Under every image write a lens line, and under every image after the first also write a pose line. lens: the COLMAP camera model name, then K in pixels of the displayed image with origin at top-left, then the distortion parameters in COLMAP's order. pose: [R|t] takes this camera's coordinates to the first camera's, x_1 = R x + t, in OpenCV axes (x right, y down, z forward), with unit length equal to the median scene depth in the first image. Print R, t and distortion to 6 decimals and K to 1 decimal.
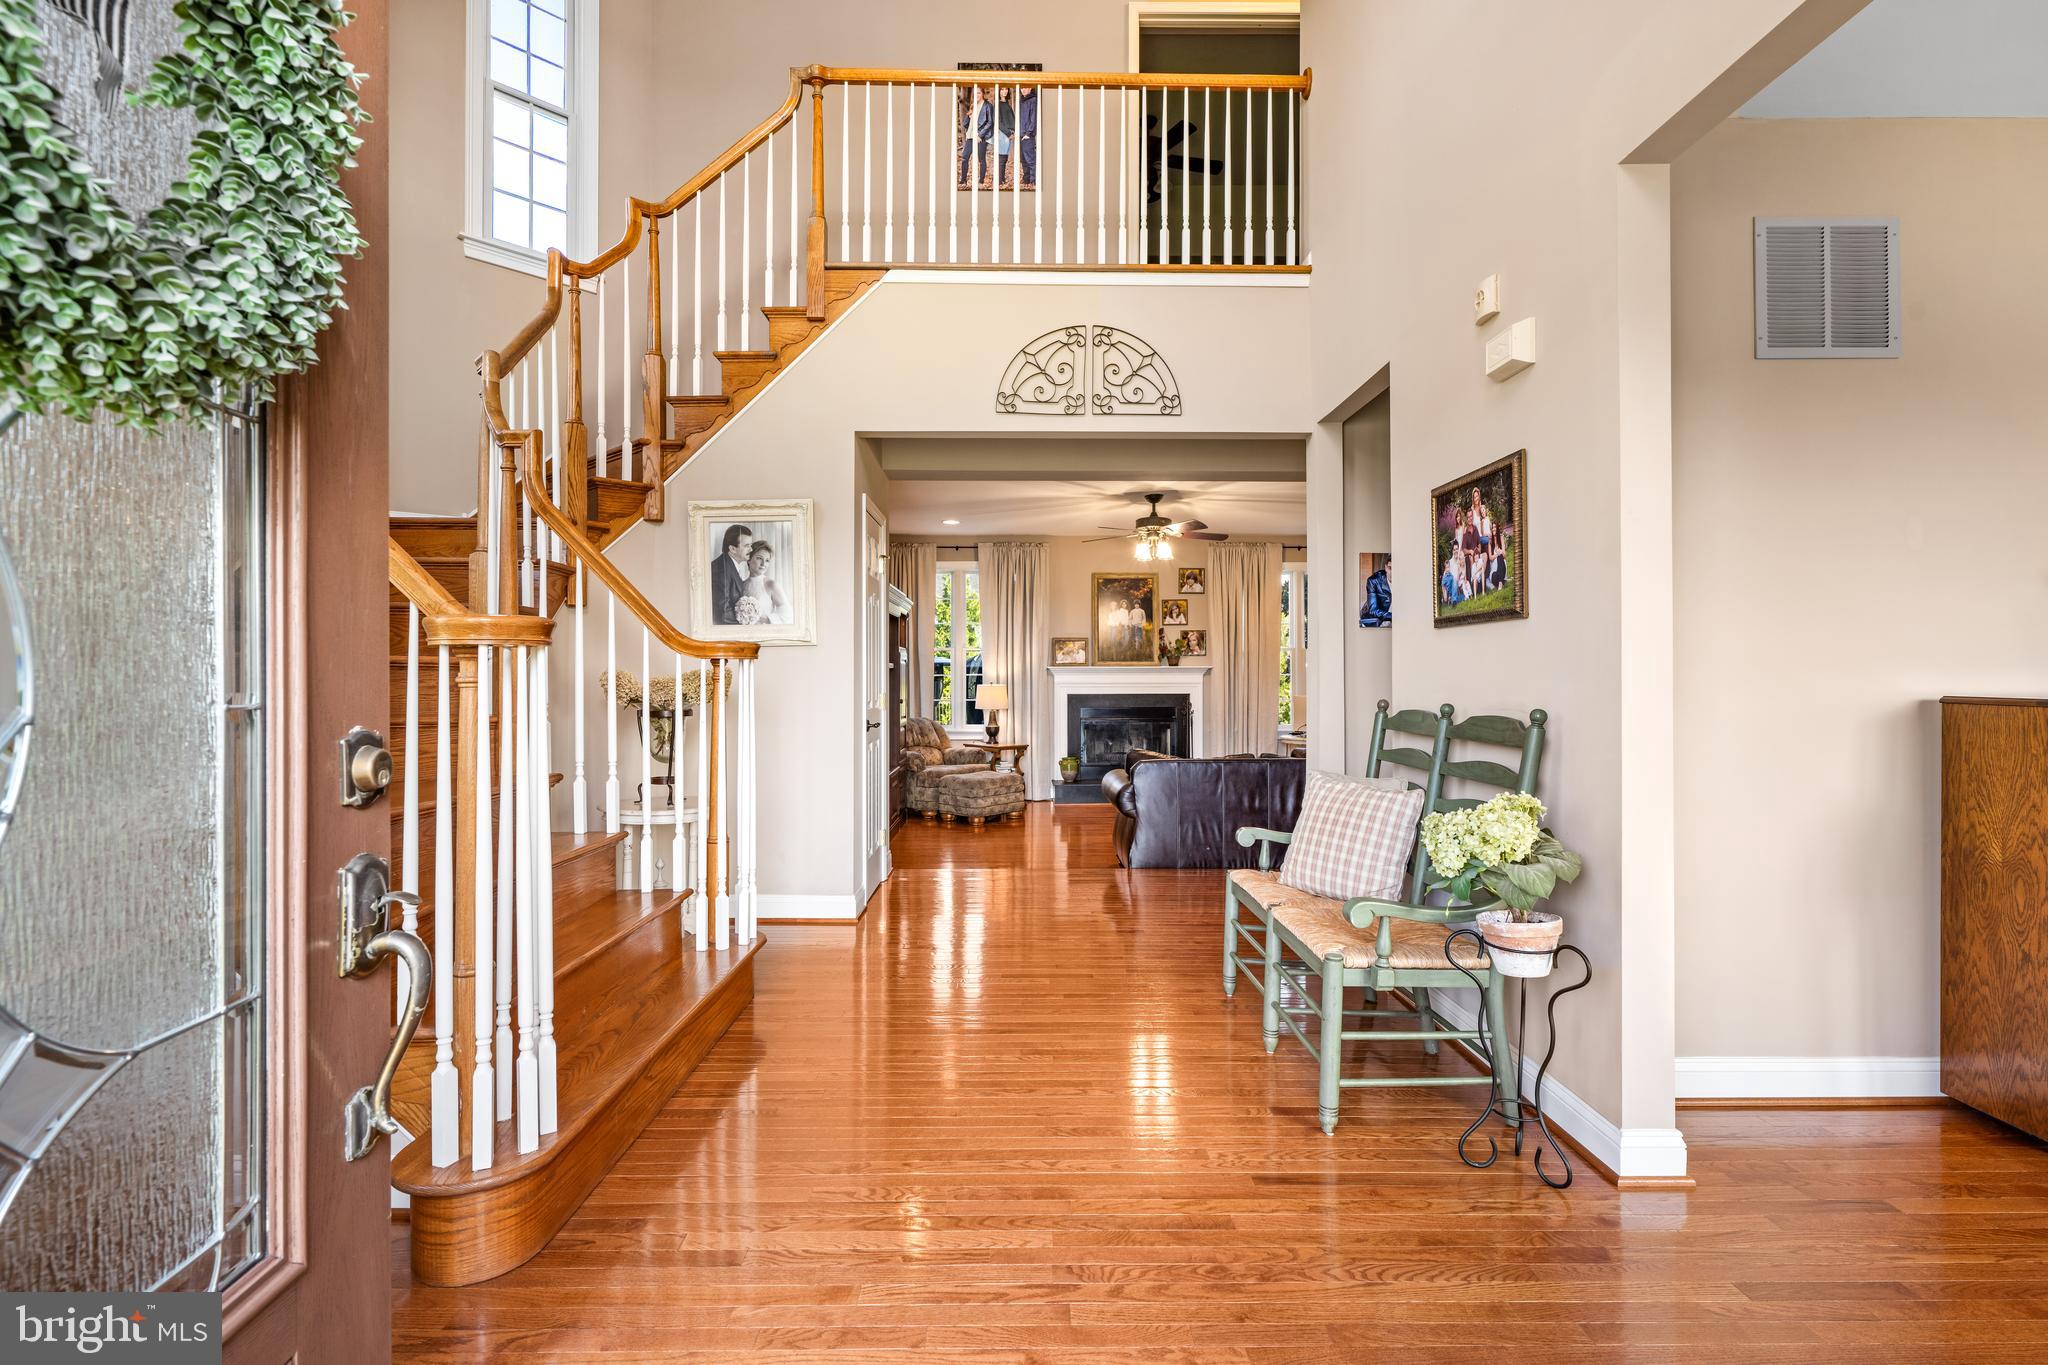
lens RADIAL K [[938.1, 0, 1024.0], [0, 938.1, 682.5], [0, 0, 1]] dist [0.001341, -0.000018]
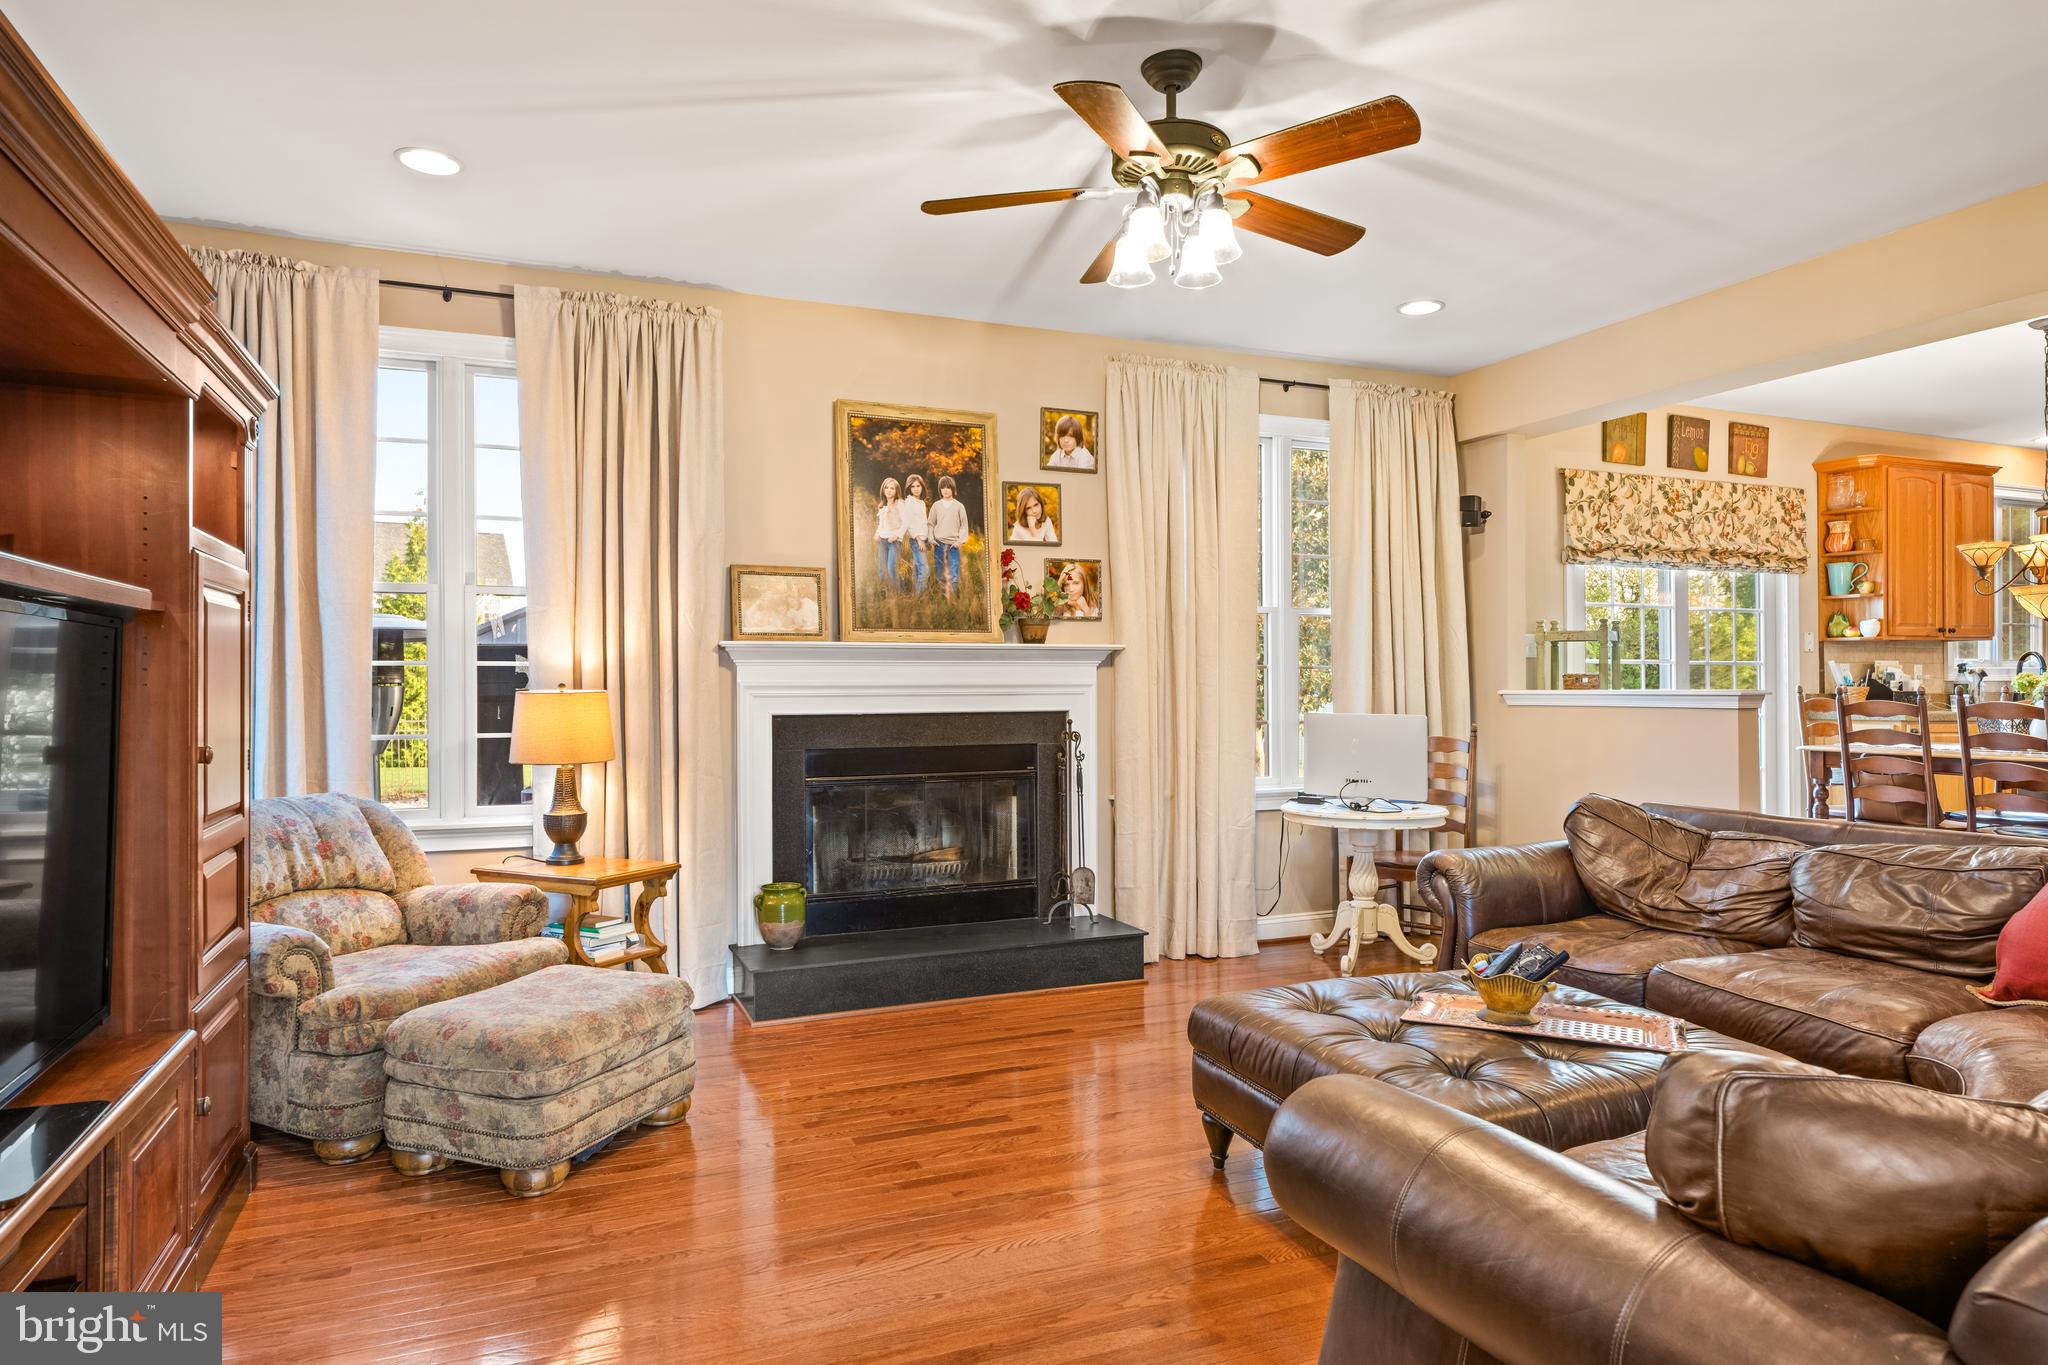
lens RADIAL K [[1213.7, 0, 1030.9], [0, 1213.7, 693.5], [0, 0, 1]] dist [0.000208, -0.001834]
pose [[0.925323, -0.003389, 0.379164, -0.042554], [0.004162, 0.999991, -0.001220, 0.004821], [-0.379156, 0.002707, 0.925329, 0.510959]]
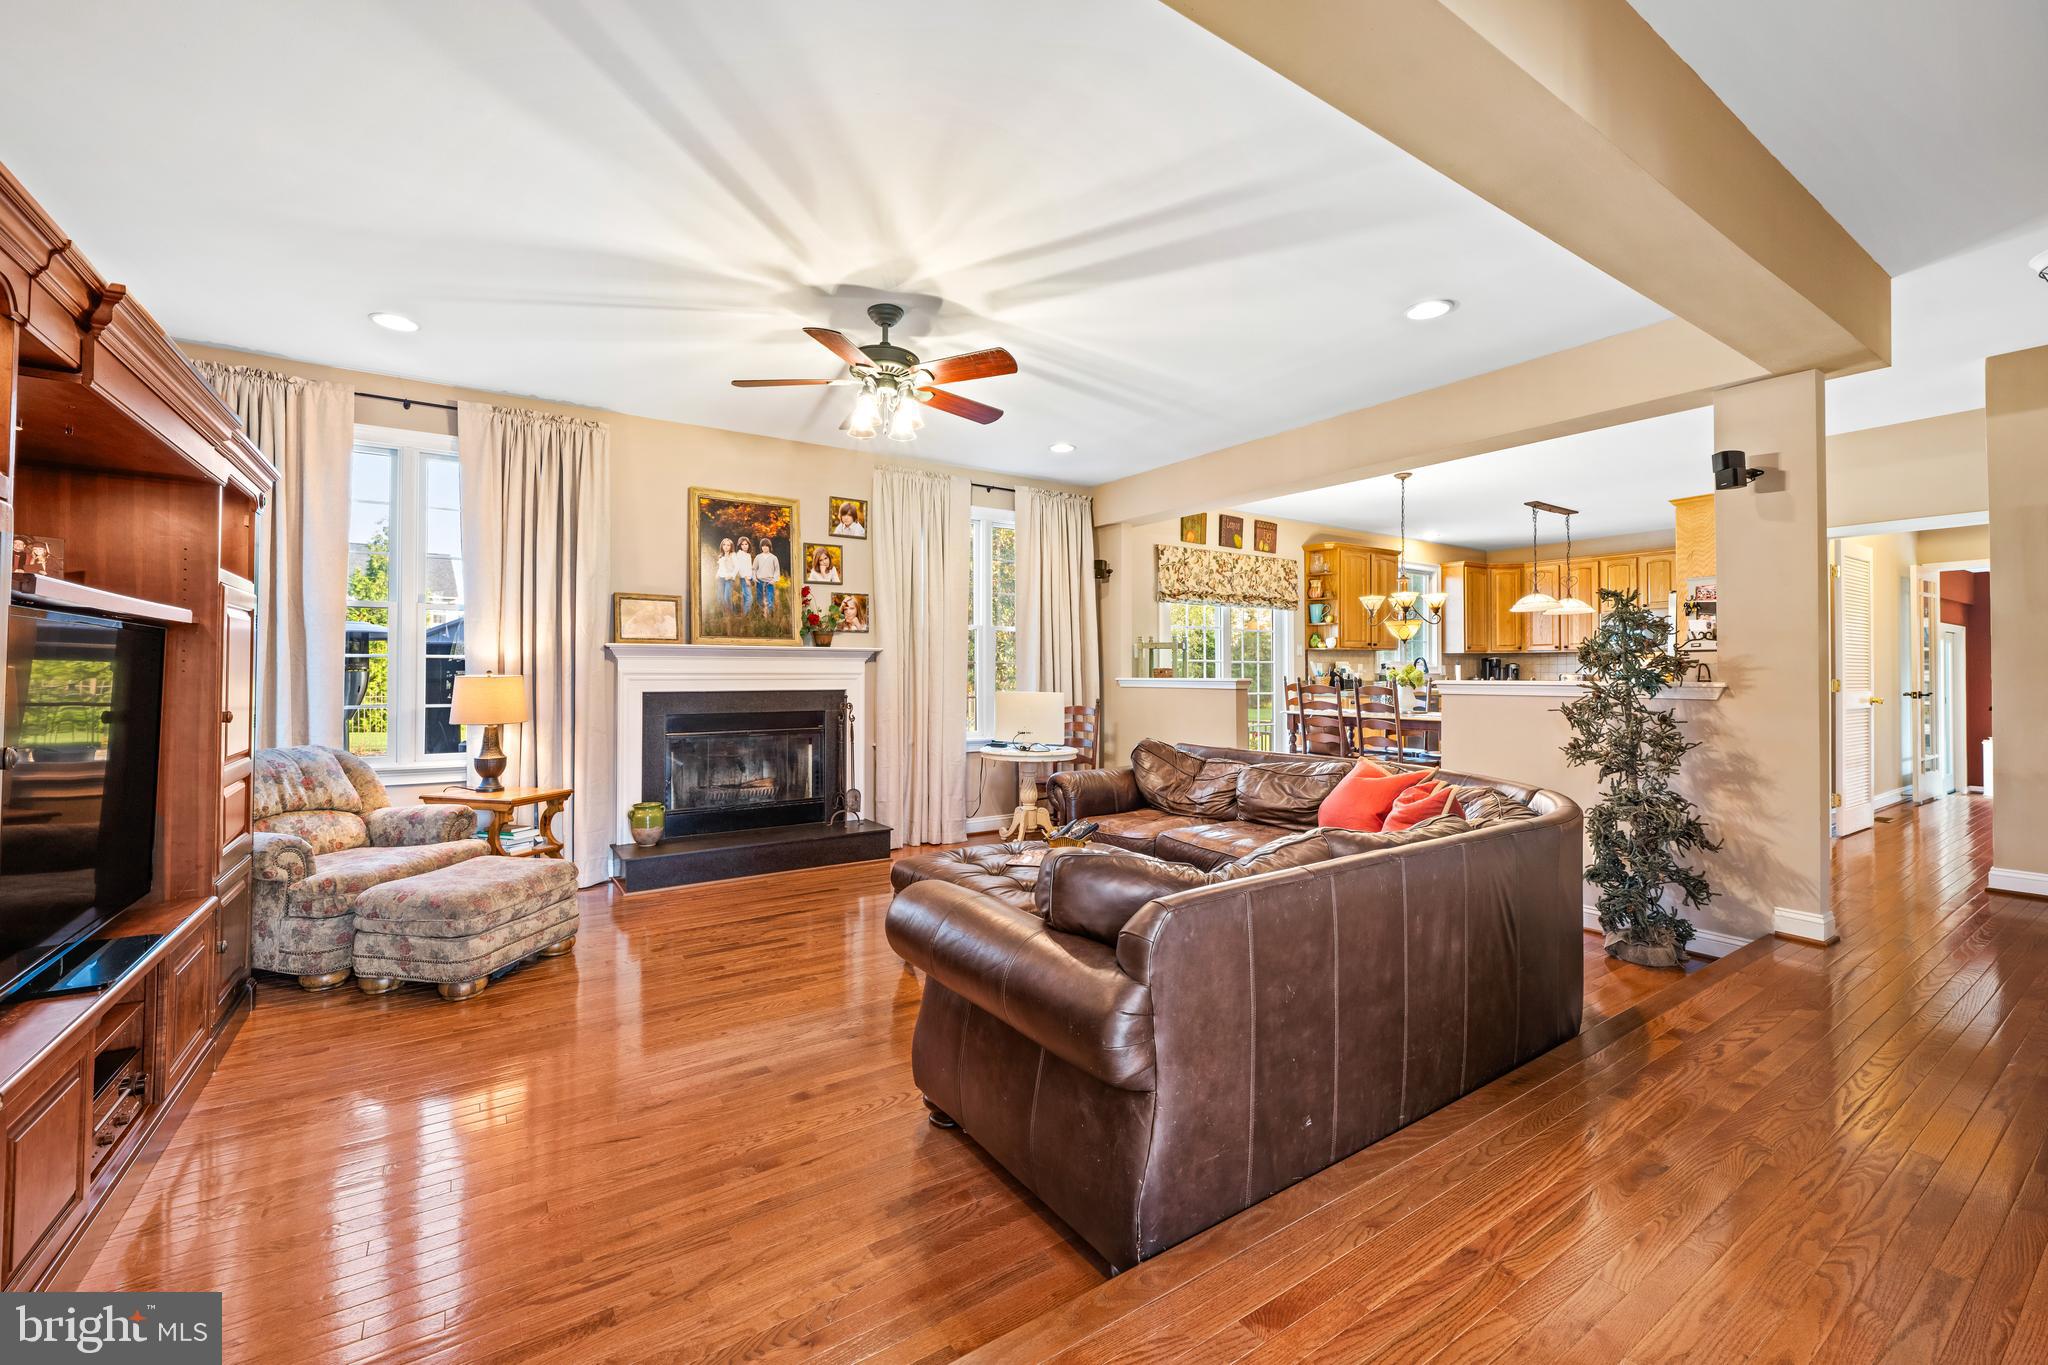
lens RADIAL K [[836.7, 0, 1024.4], [0, 836.7, 667.5], [0, 0, 1]] dist [-0.000848, 0.000142]
pose [[0.835419, 0.007777, 0.549558, -0.039967], [-0.000415, 0.999909, -0.013519, 0.004248], [-0.549613, 0.011066, 0.835346, 0.446690]]
